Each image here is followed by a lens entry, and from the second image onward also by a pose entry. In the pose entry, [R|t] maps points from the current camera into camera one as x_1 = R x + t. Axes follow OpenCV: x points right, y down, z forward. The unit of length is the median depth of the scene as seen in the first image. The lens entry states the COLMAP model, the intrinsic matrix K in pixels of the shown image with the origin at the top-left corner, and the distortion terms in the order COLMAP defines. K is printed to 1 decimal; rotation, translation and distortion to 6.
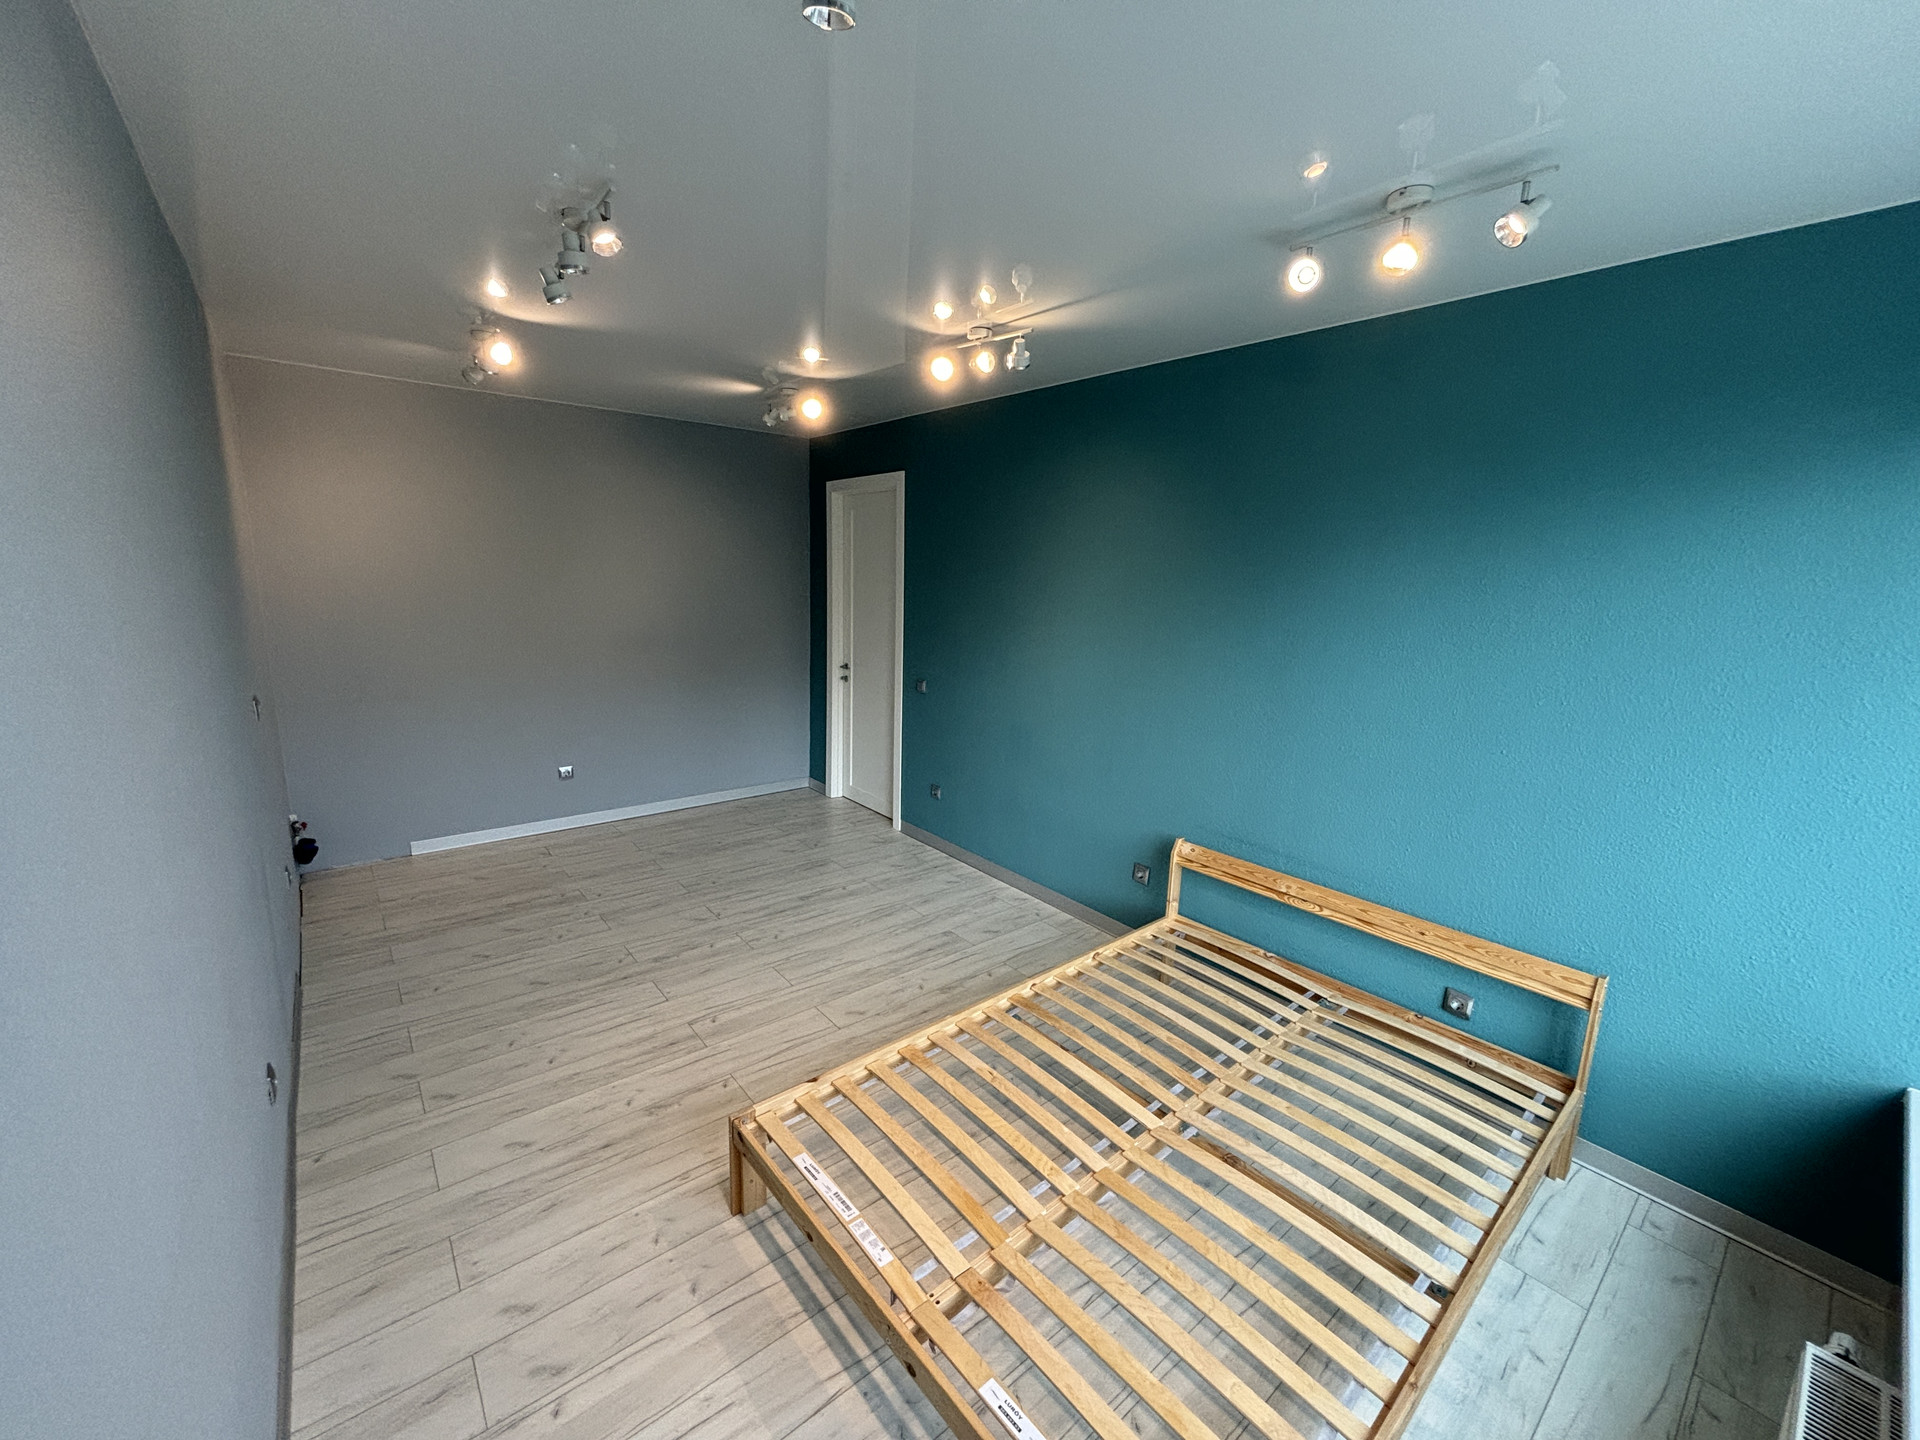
lens RADIAL K [[780.8, 0, 957.7], [0, 780.8, 715.4], [0, 0, 1]] dist [0.001192, 0.001660]
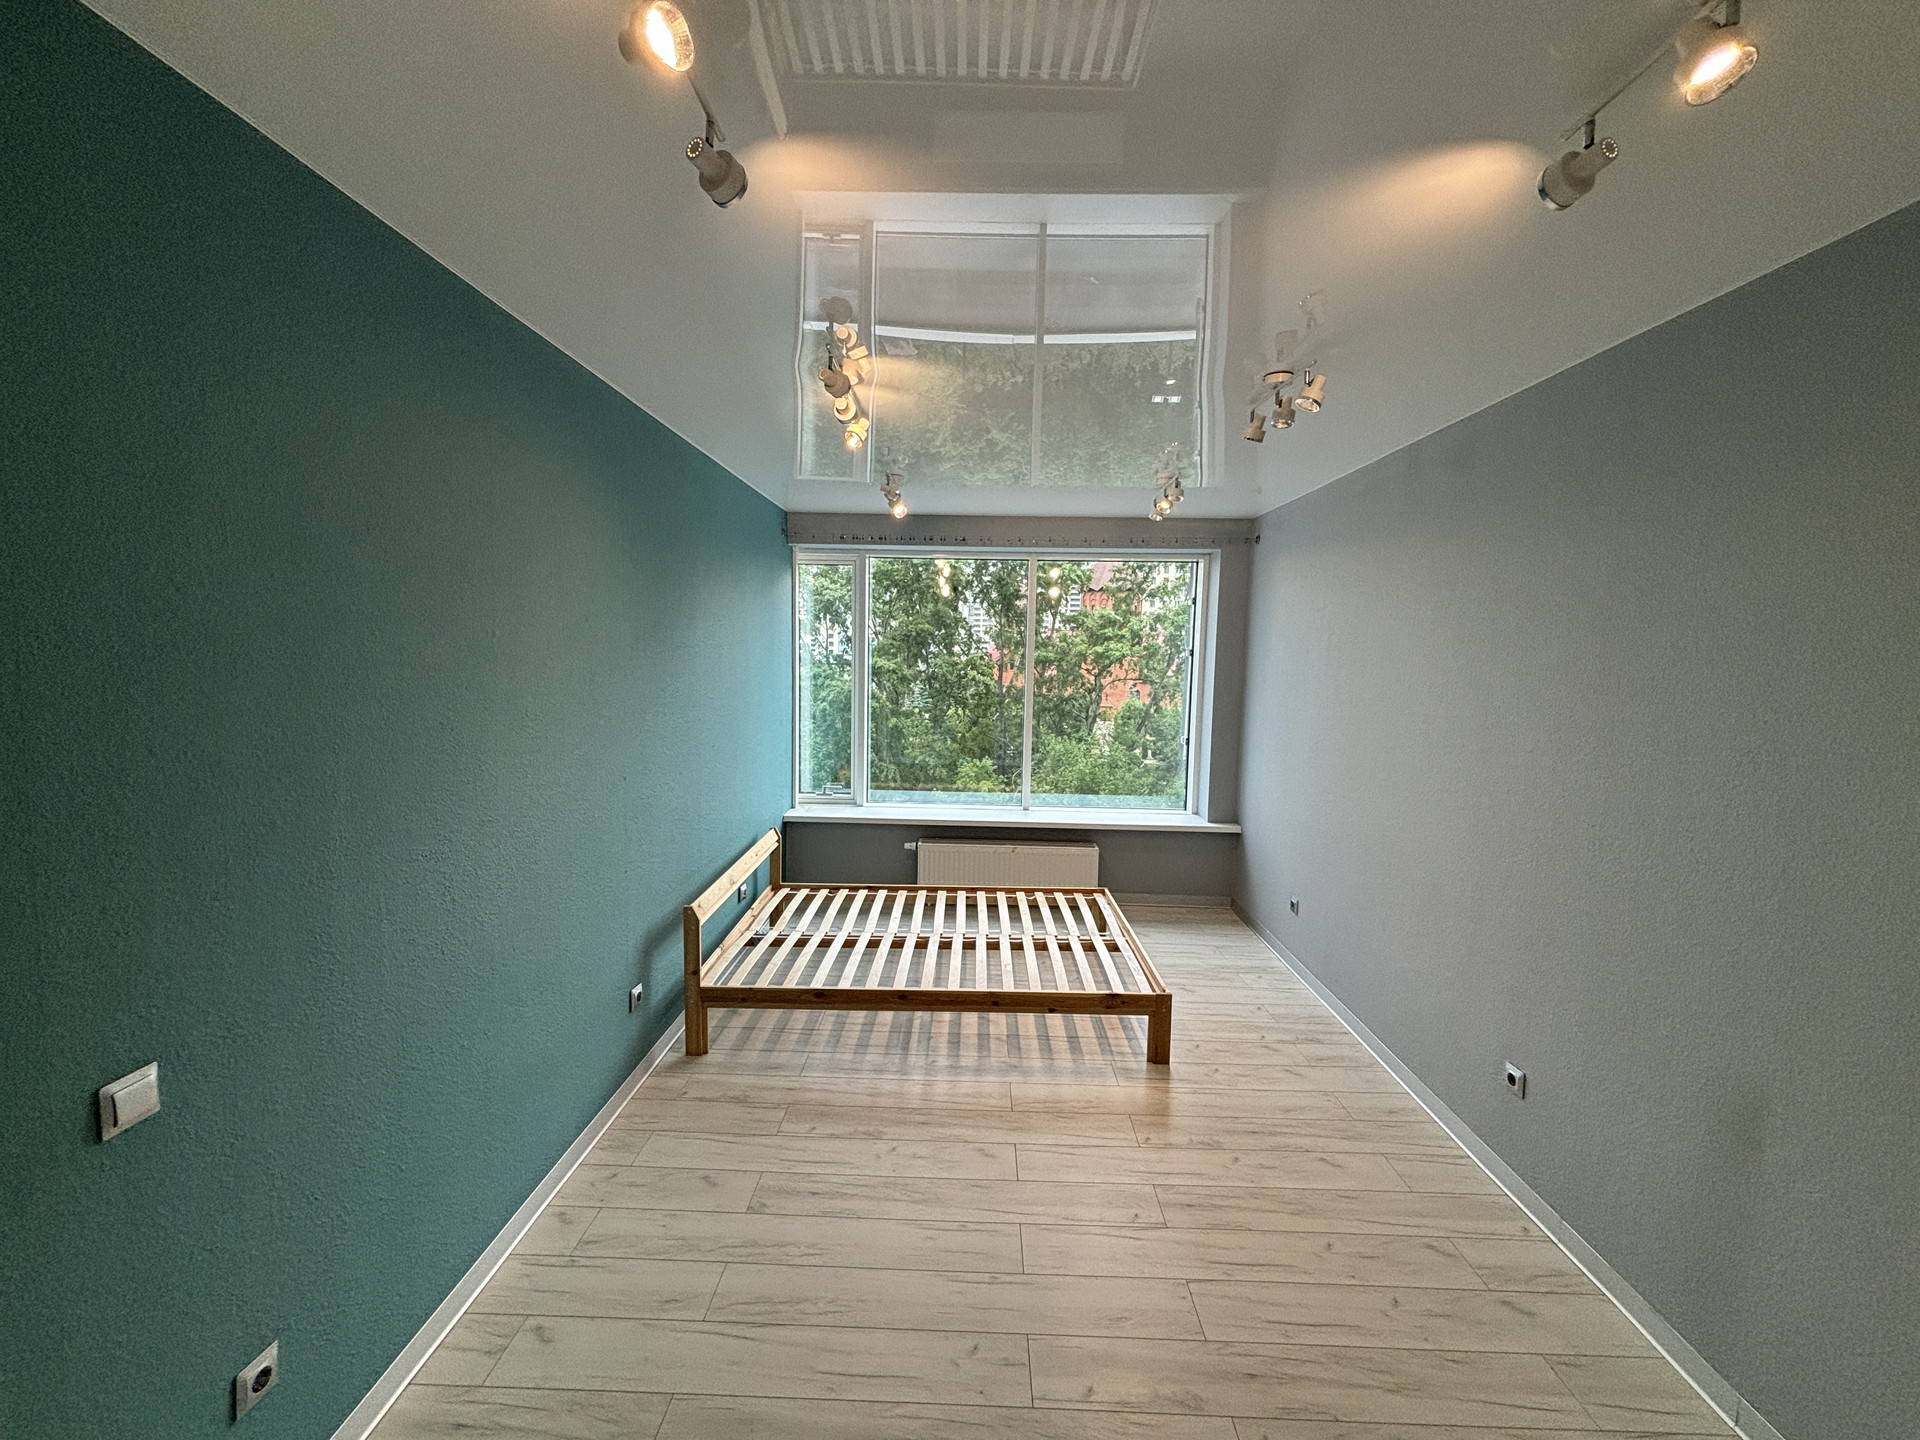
lens RADIAL K [[780.8, 0, 959.9], [0, 780.8, 721.1], [0, 0, 1]] dist [0.001192, 0.001660]
pose [[-0.759460, -0.101827, 0.642536, -0.687129], [0.088818, 0.962197, 0.257466, -0.343144], [-0.644463, 0.252604, -0.721706, 1.686766]]
